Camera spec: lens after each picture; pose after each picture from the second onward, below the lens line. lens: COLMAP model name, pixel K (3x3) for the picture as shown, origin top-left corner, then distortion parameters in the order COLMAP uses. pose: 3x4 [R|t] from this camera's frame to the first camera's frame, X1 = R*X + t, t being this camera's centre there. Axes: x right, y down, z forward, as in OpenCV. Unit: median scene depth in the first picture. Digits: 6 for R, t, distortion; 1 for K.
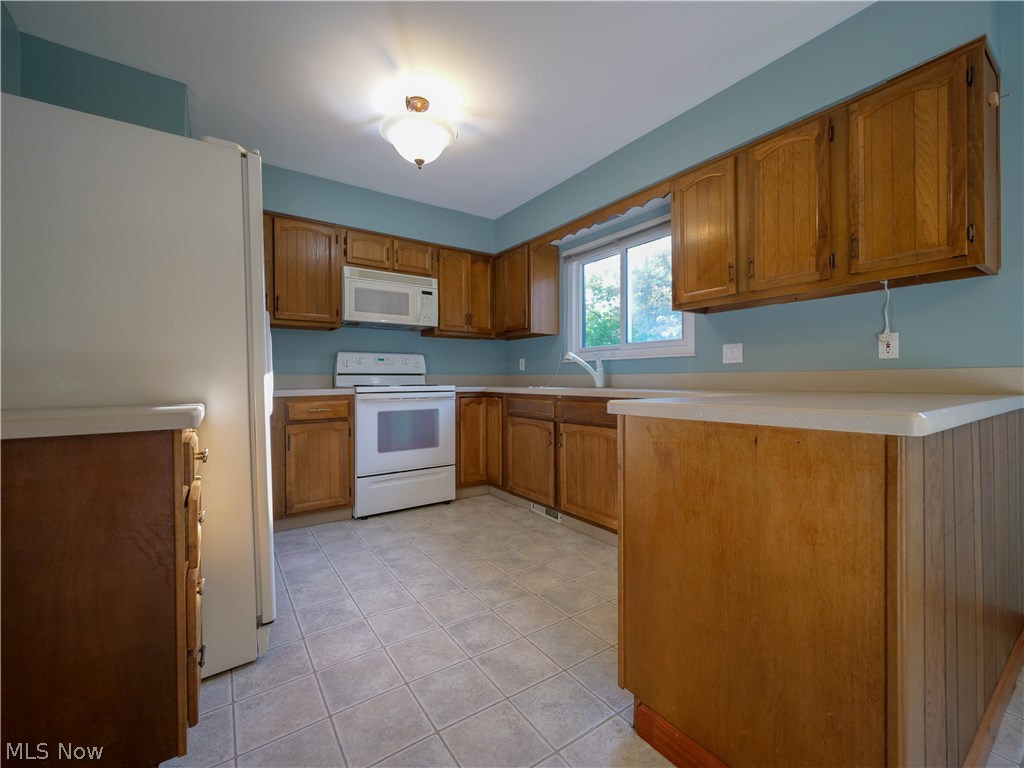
lens RADIAL K [[430.2, 0, 509.2], [0, 430.2, 383.9], [0, 0, 1]] dist [-0.001060, 0.000404]
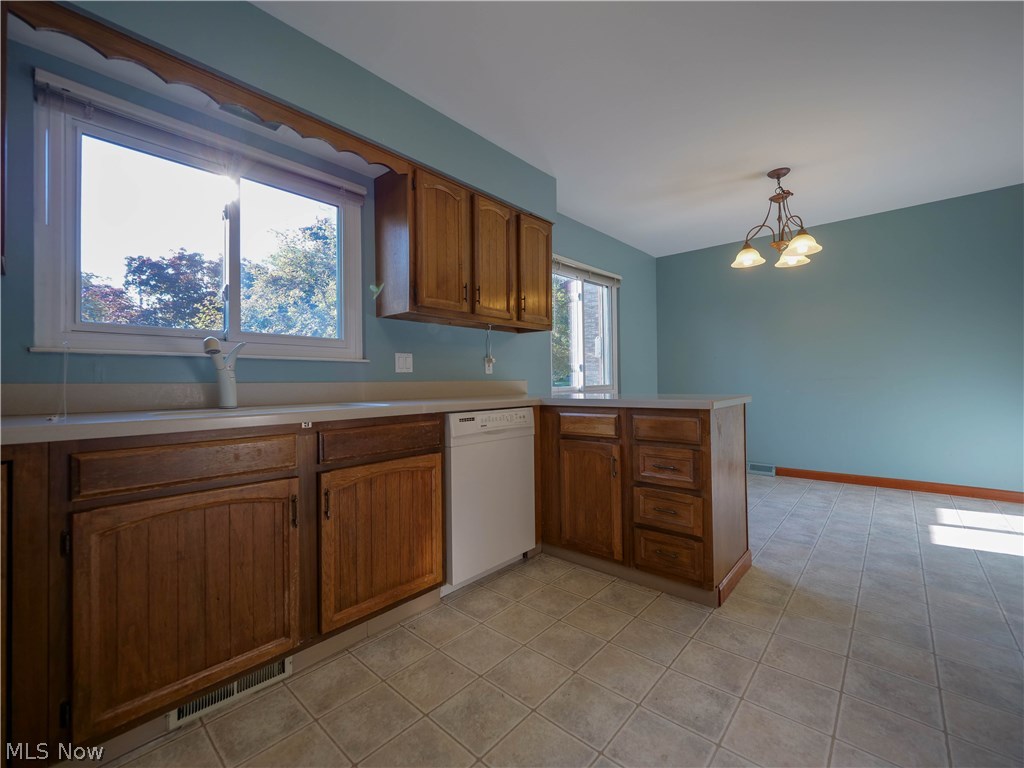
lens RADIAL K [[430.2, 0, 510.4], [0, 430.2, 378.7], [0, 0, 1]] dist [-0.001060, 0.000404]
pose [[-0.235528, 0.013327, 0.971776, -0.574976], [0.020654, 0.999749, -0.008705, -0.022366], [-0.971648, 0.018021, -0.235744, 1.116632]]
